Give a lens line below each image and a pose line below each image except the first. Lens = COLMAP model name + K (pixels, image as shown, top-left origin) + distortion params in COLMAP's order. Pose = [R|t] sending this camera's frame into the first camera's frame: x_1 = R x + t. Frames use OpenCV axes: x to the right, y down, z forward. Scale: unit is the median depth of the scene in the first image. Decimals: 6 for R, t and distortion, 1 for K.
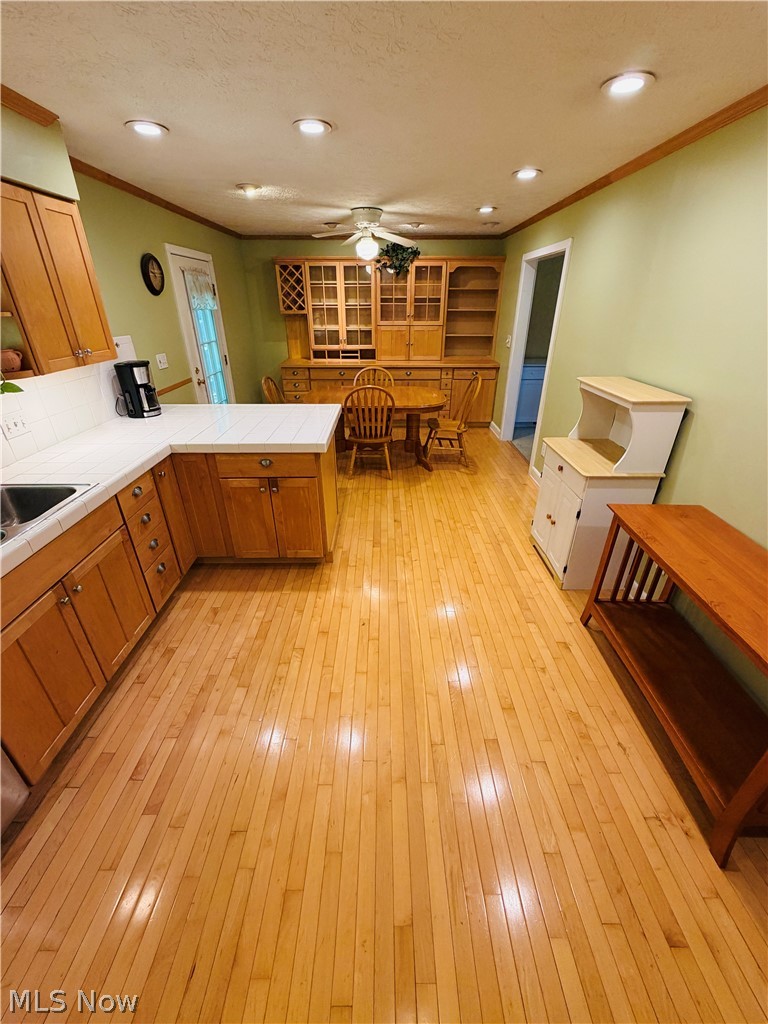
lens RADIAL K [[408.0, 0, 384.5], [0, 408.0, 510.0], [0, 0, 1]] dist [0.000263, -0.000214]
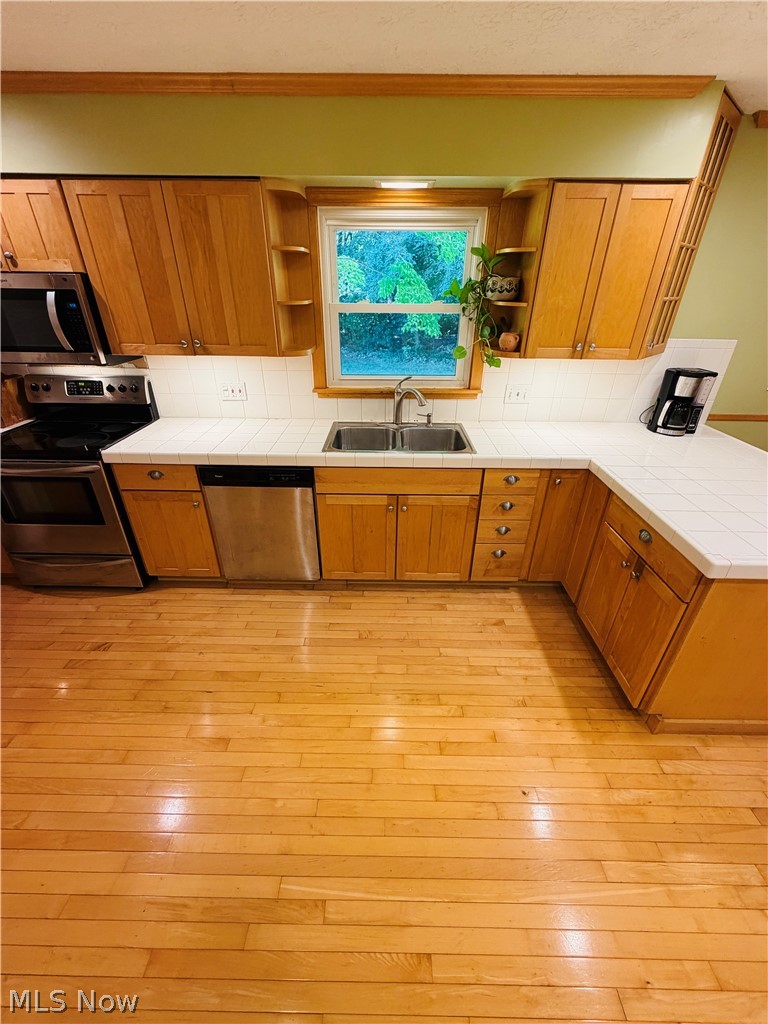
lens RADIAL K [[408.0, 0, 384.5], [0, 408.0, 510.0], [0, 0, 1]] dist [0.000263, -0.000214]
pose [[-0.013644, 0.482410, -0.875839, 0.288672], [-0.467770, 0.771083, 0.431997, -0.236638], [0.883745, 0.415586, 0.215136, 0.437751]]
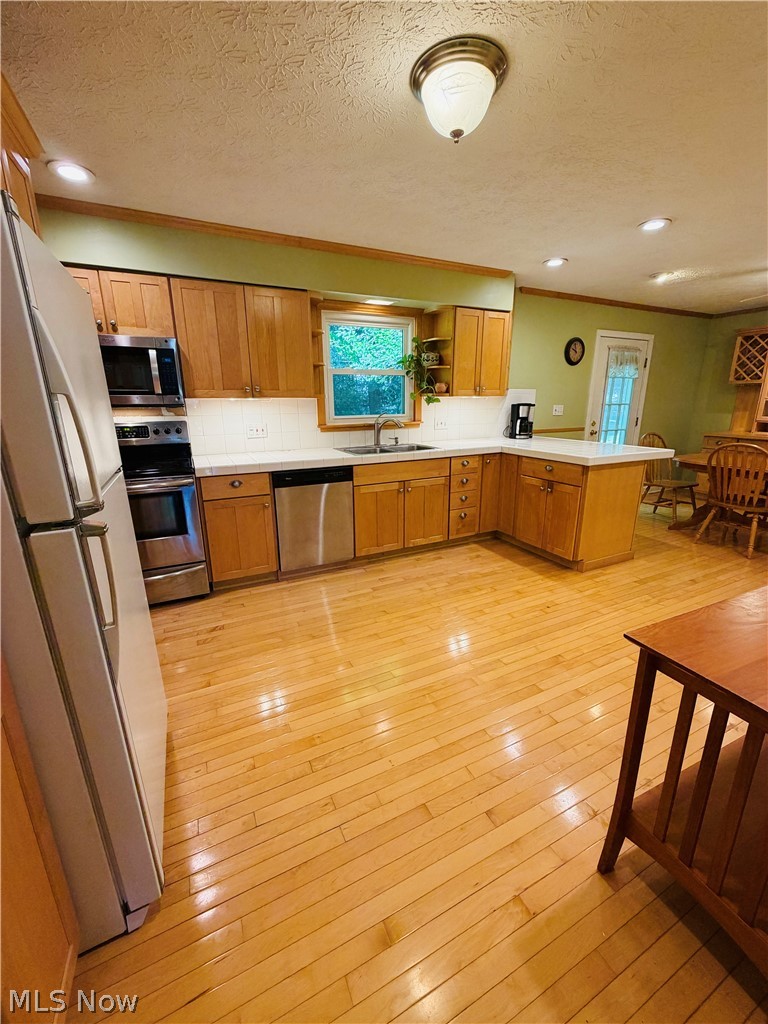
lens RADIAL K [[408.0, 0, 384.5], [0, 408.0, 510.0], [0, 0, 1]] dist [0.000263, -0.000214]
pose [[0.436420, 0.232038, -0.869308, 0.647880], [-0.406430, 0.912823, 0.039612, 0.170190], [0.802715, 0.336025, 0.492682, -0.037855]]
